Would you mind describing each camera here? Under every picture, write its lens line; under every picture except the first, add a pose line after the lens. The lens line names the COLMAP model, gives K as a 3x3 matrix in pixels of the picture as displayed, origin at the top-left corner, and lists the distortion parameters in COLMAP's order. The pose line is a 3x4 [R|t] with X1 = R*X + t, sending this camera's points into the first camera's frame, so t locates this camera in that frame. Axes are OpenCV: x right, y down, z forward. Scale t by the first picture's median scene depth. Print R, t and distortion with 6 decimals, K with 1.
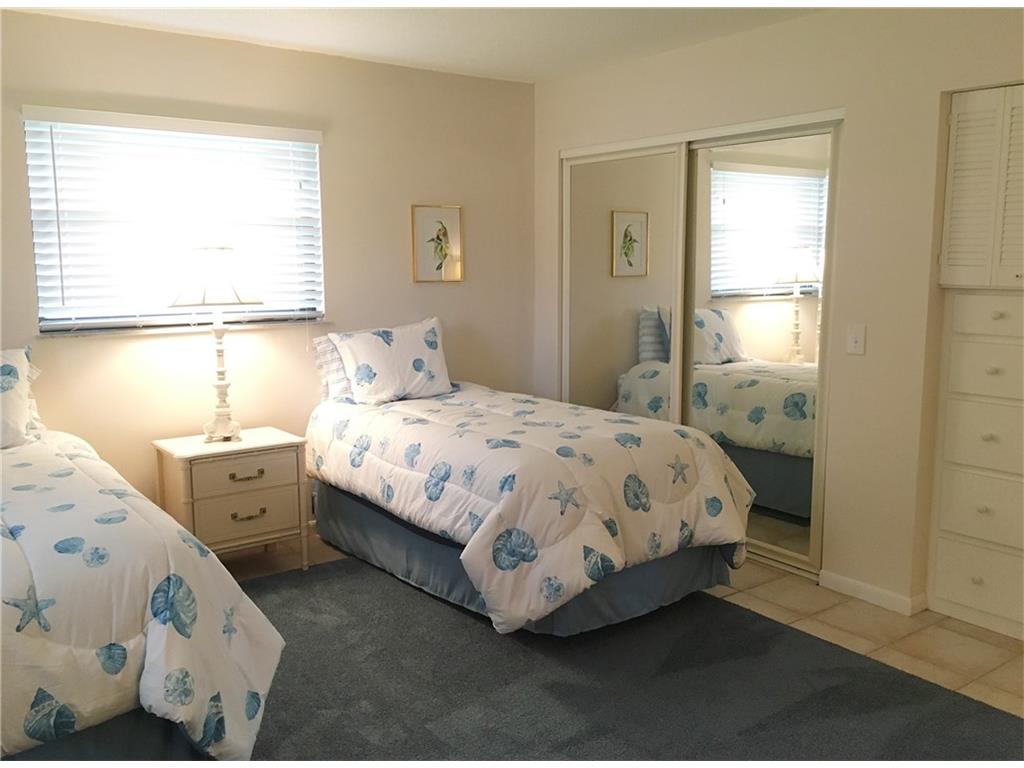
lens RADIAL K [[869.4, 0, 510.1], [0, 869.4, 378.6], [0, 0, 1]] dist [0.033119, -0.006152]
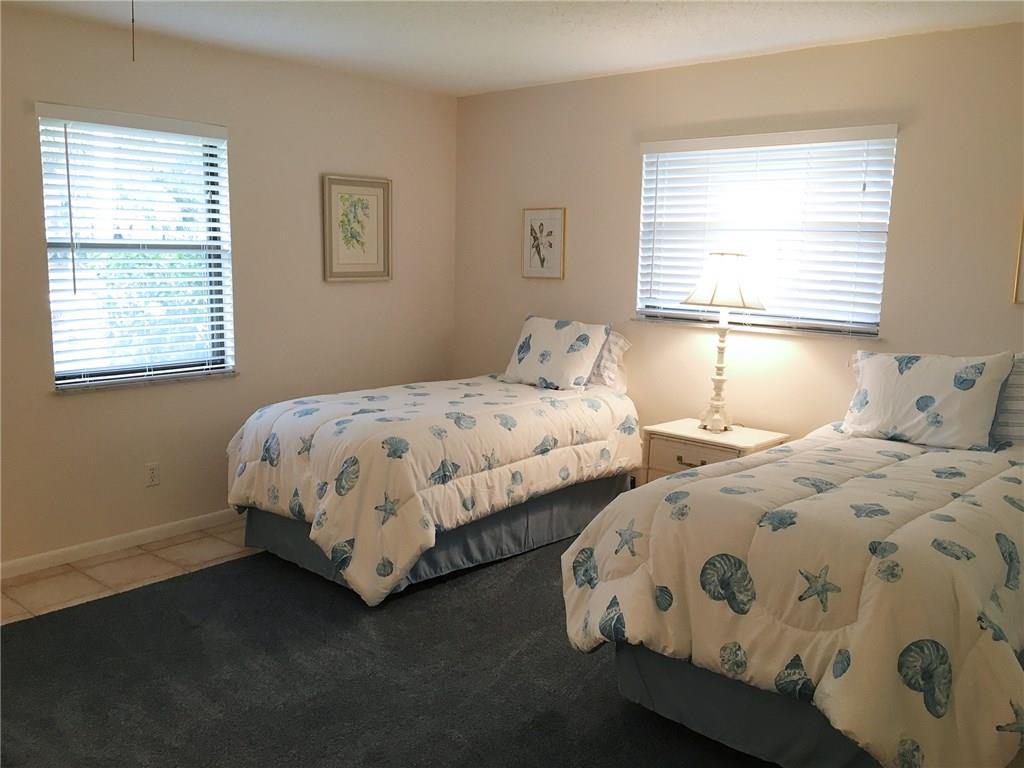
lens RADIAL K [[877.4, 0, 512.0], [0, 877.4, 346.8], [0, 0, 1]] dist [0.033080, -0.003670]
pose [[0.227369, 0.114007, -0.967112, 0.650533], [-0.166853, 0.982998, 0.076652, -0.073082], [0.959408, 0.143937, 0.242526, 0.490420]]
